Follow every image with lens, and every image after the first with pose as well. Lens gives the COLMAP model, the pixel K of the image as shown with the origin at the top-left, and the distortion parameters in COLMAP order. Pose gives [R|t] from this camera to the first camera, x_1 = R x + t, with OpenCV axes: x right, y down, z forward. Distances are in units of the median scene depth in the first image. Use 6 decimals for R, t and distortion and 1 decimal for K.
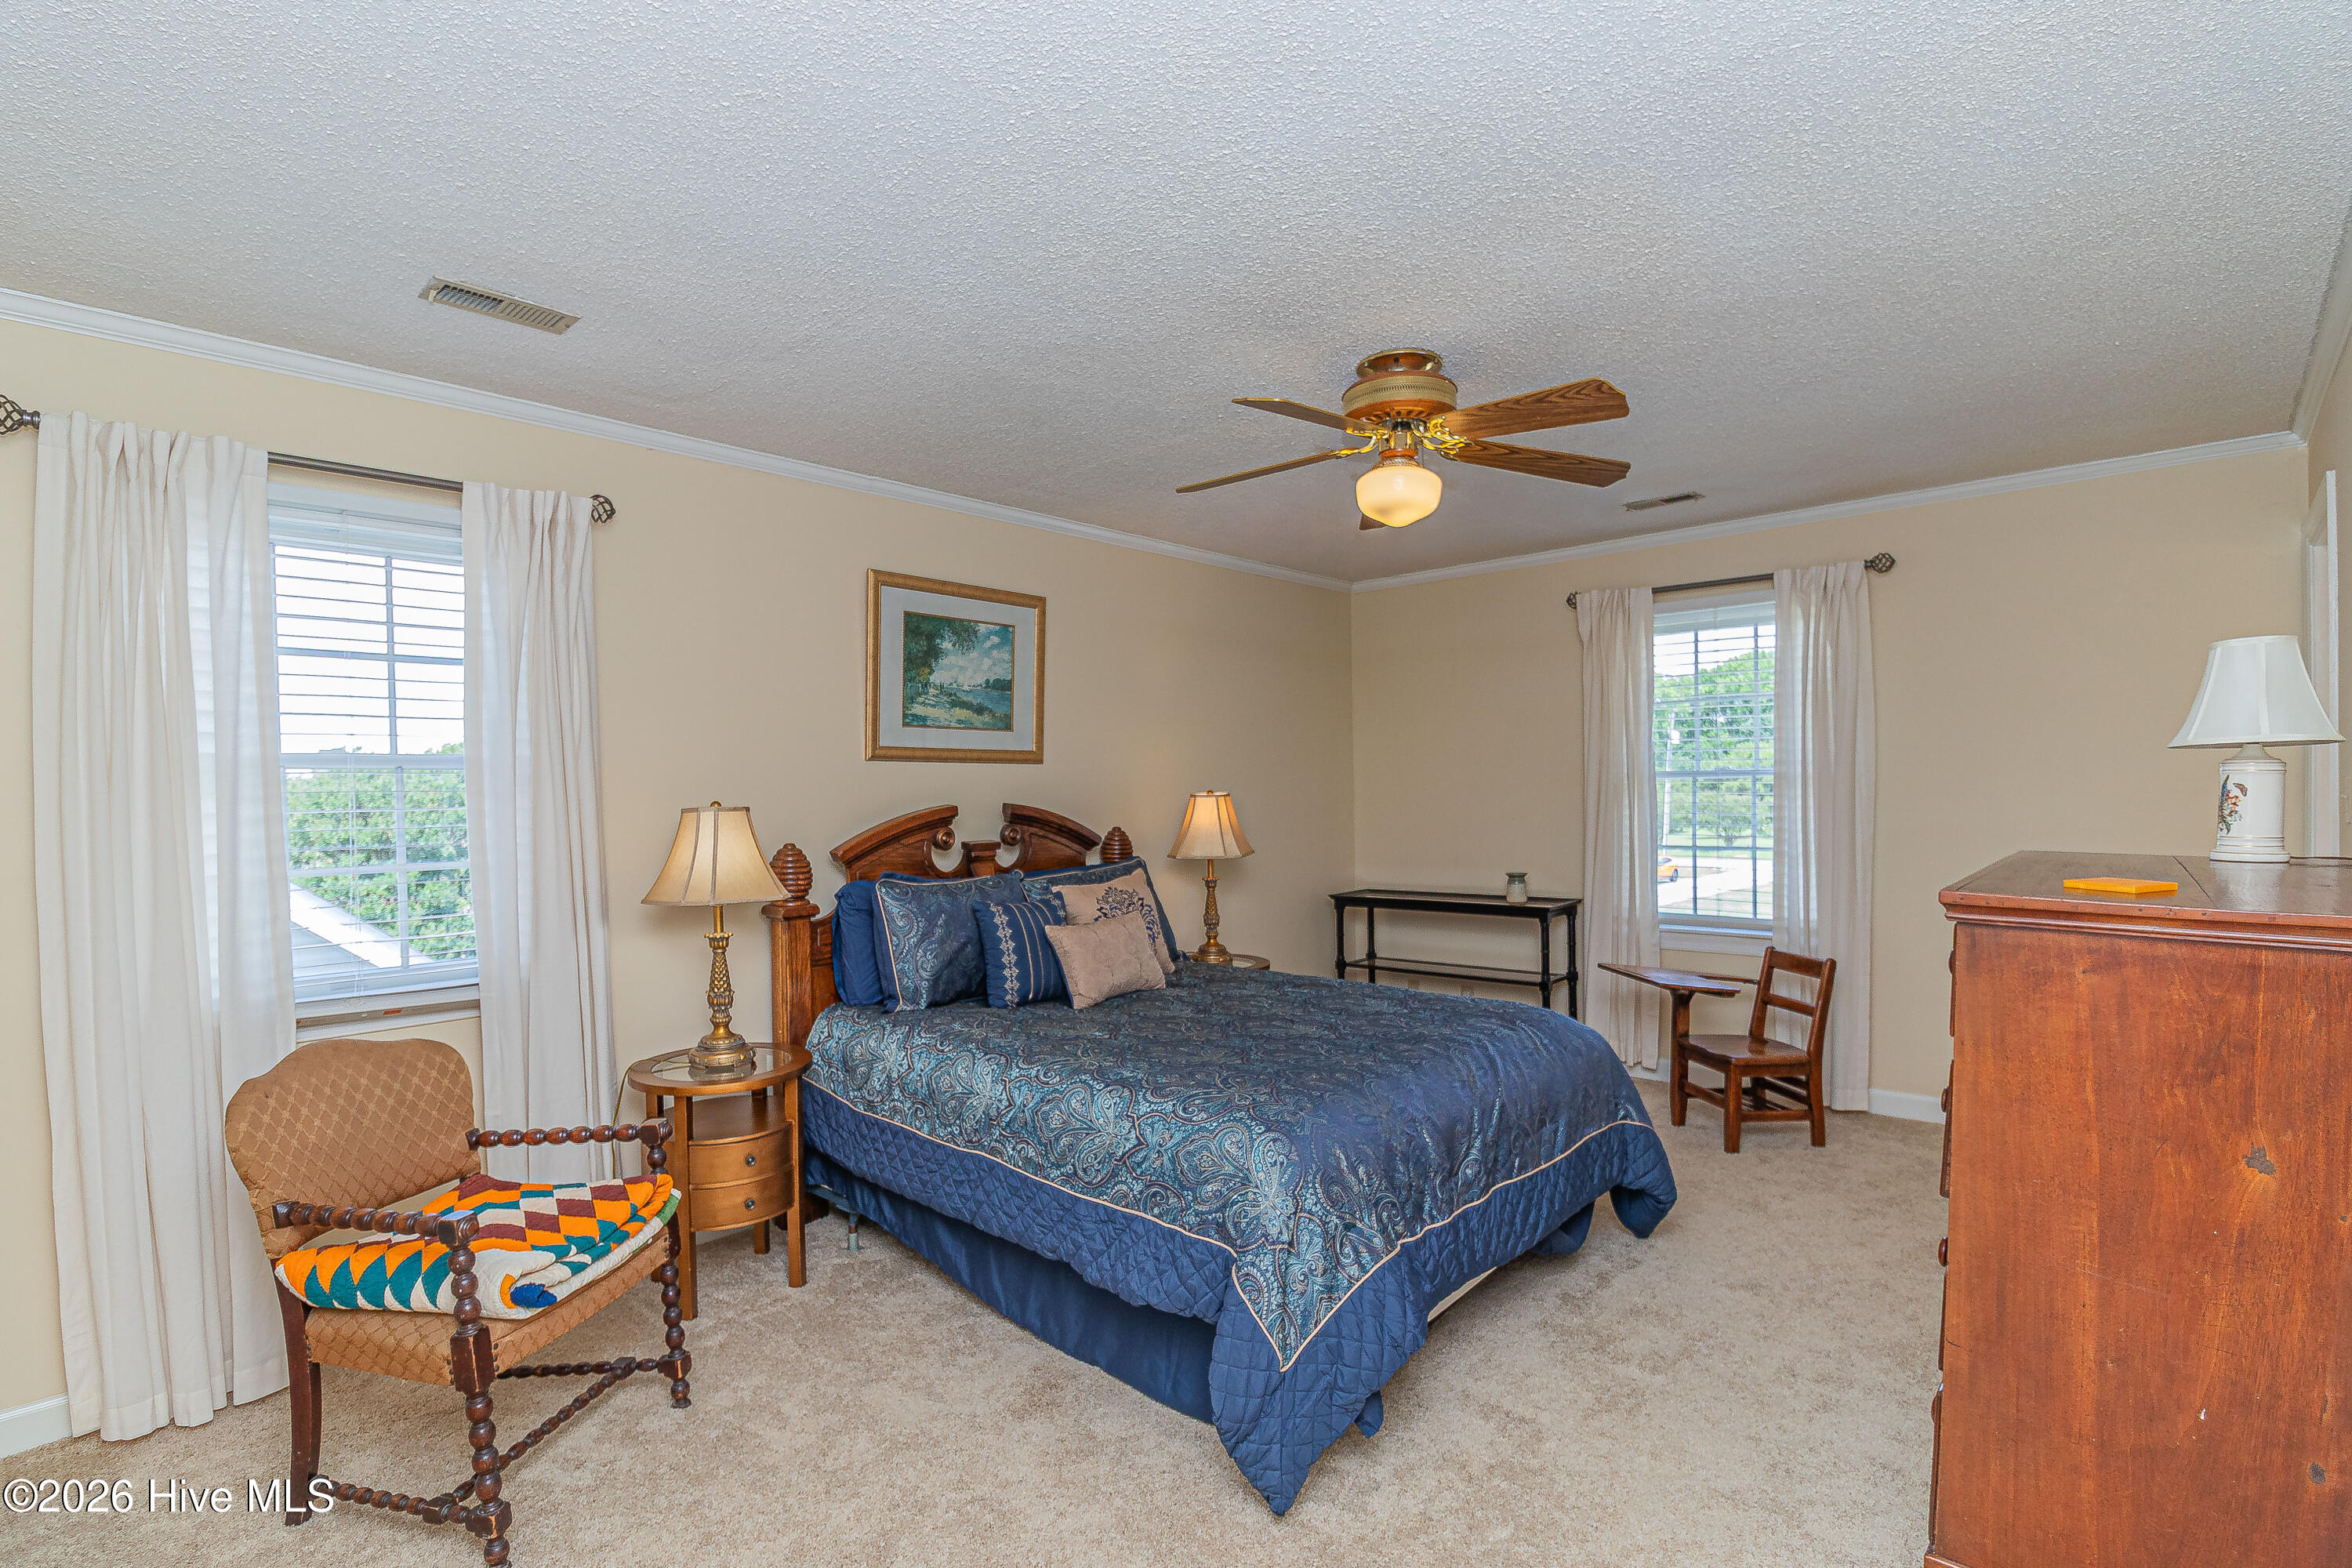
lens RADIAL K [[1106.9, 0, 1177.5], [0, 1106.9, 798.0], [0, 0, 1]] dist [-0.005053, -0.009866]
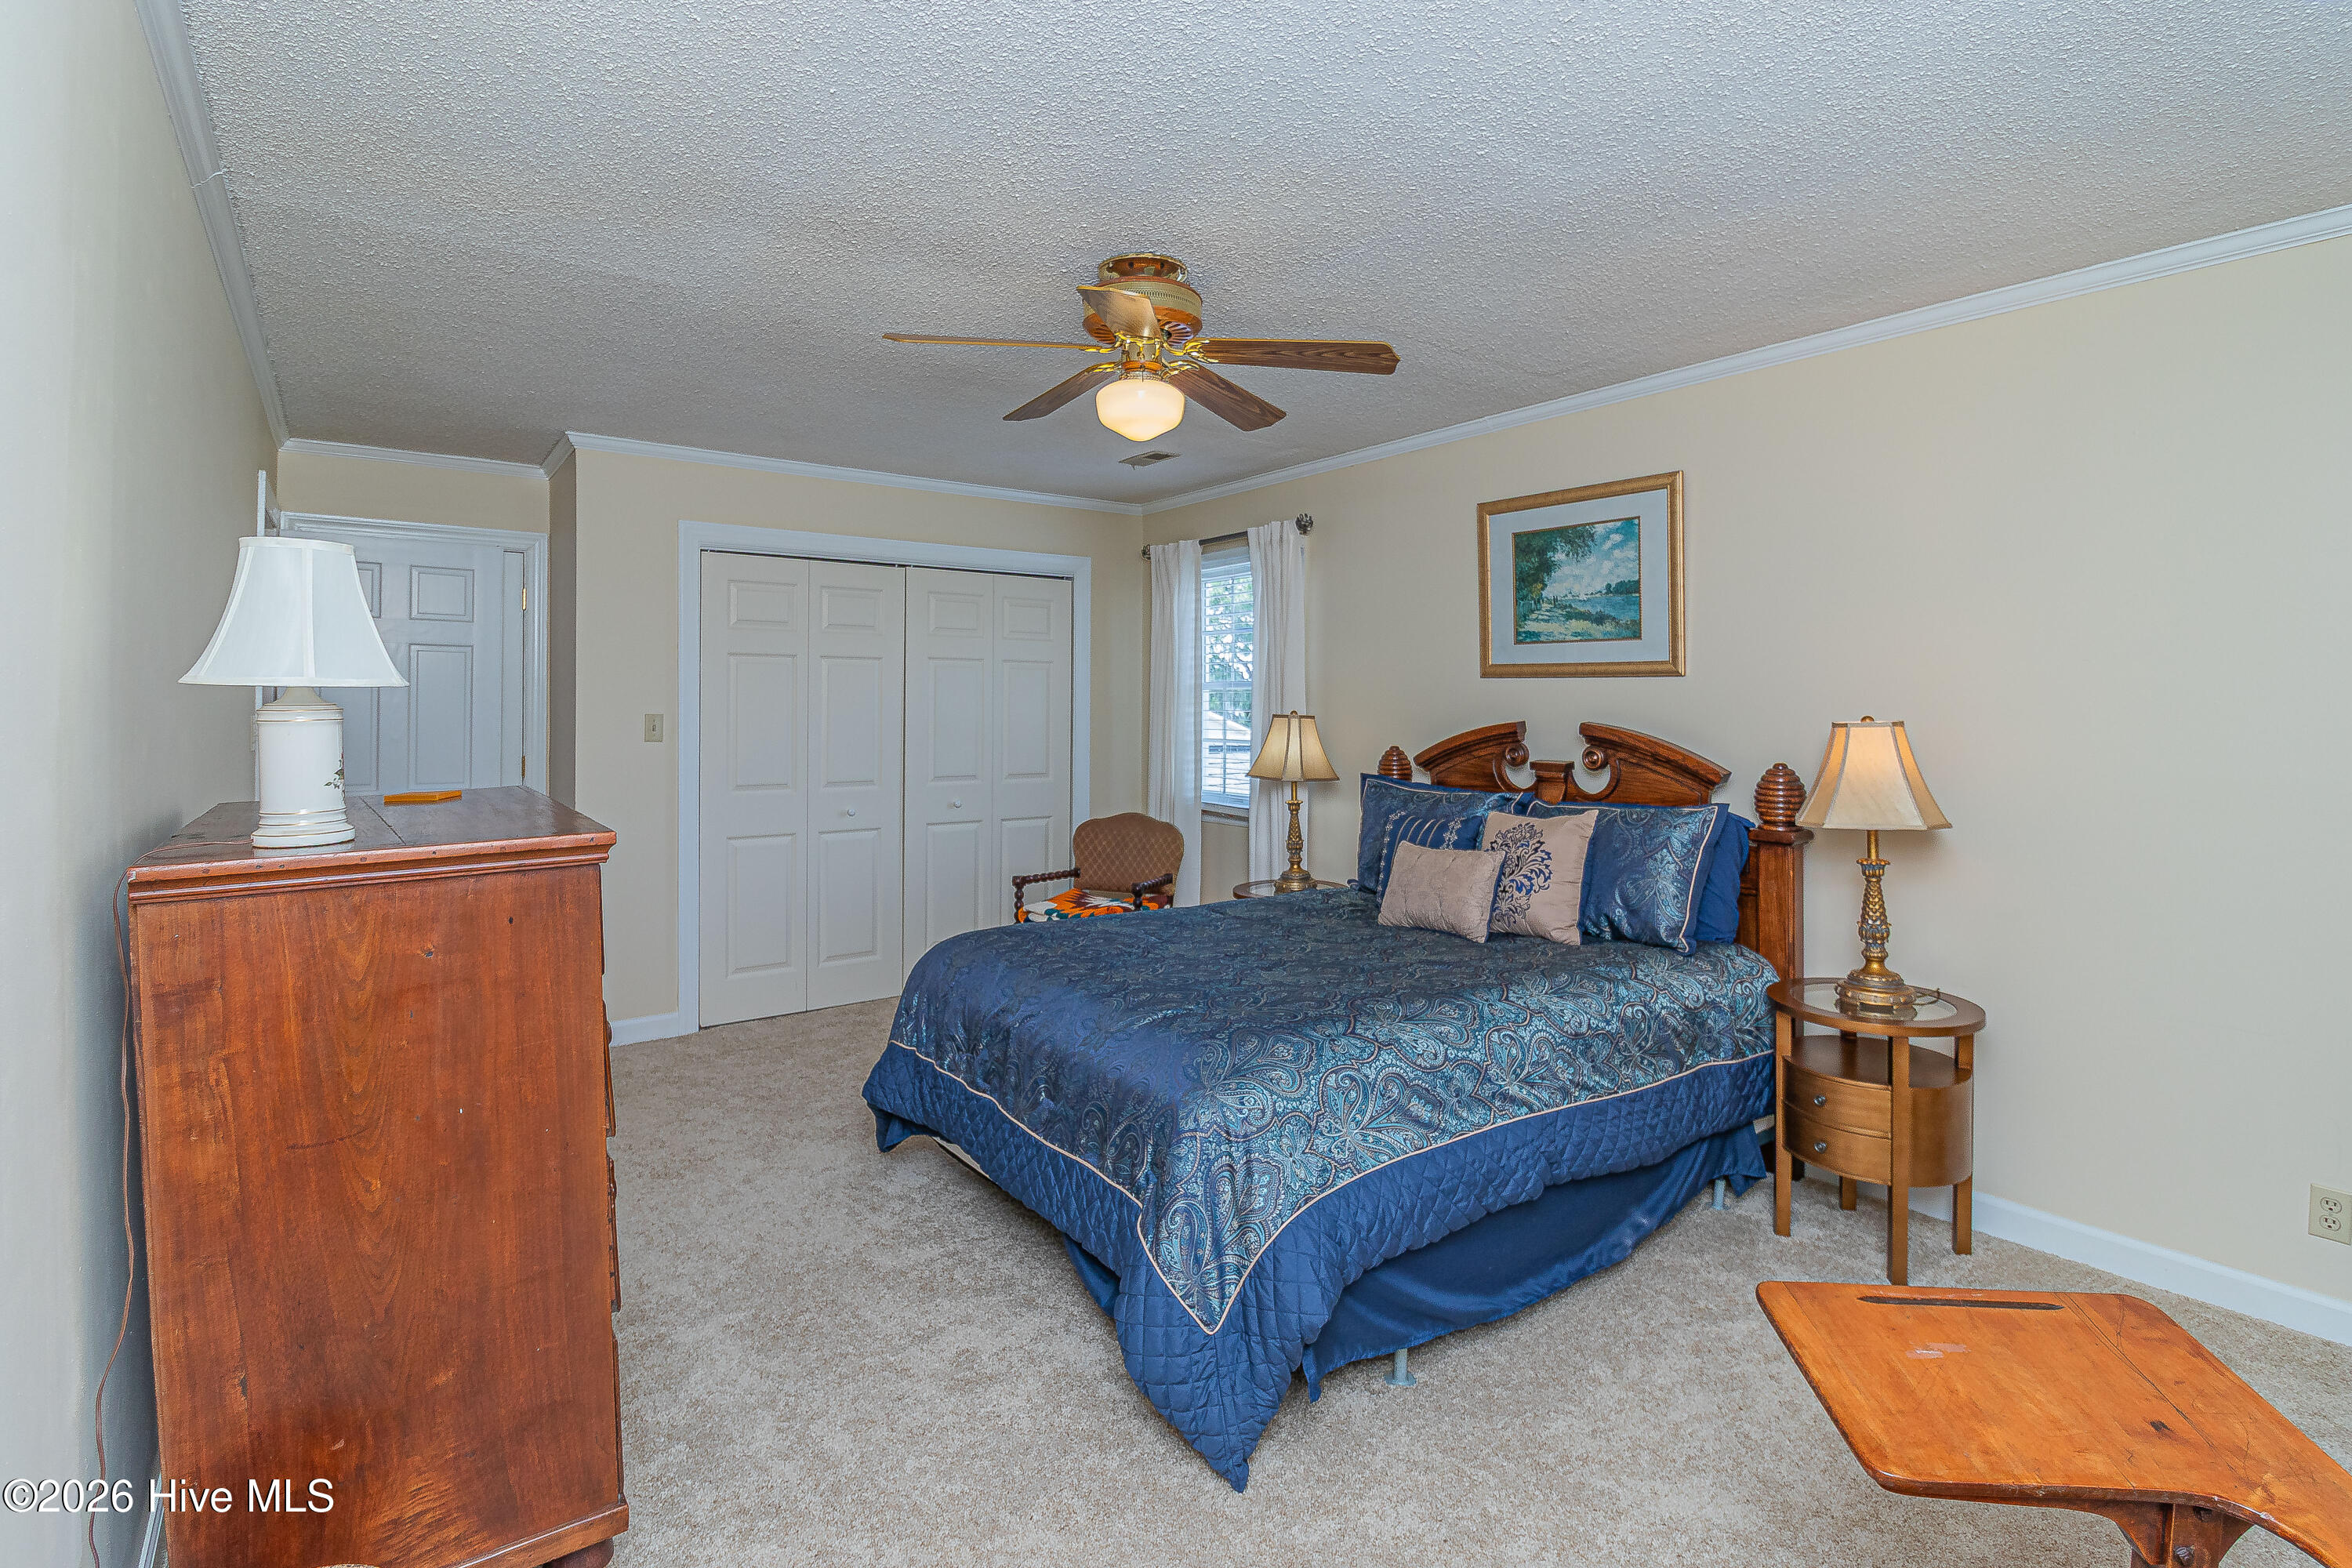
lens RADIAL K [[1106.9, 0, 1196.3], [0, 1106.9, 690.6], [0, 0, 1]] dist [-0.005053, -0.009866]
pose [[-0.176504, 0.009513, -0.984254, 0.793523], [-0.005261, 0.999930, 0.010608, -0.029306], [0.984286, 0.007051, -0.176442, 0.852469]]
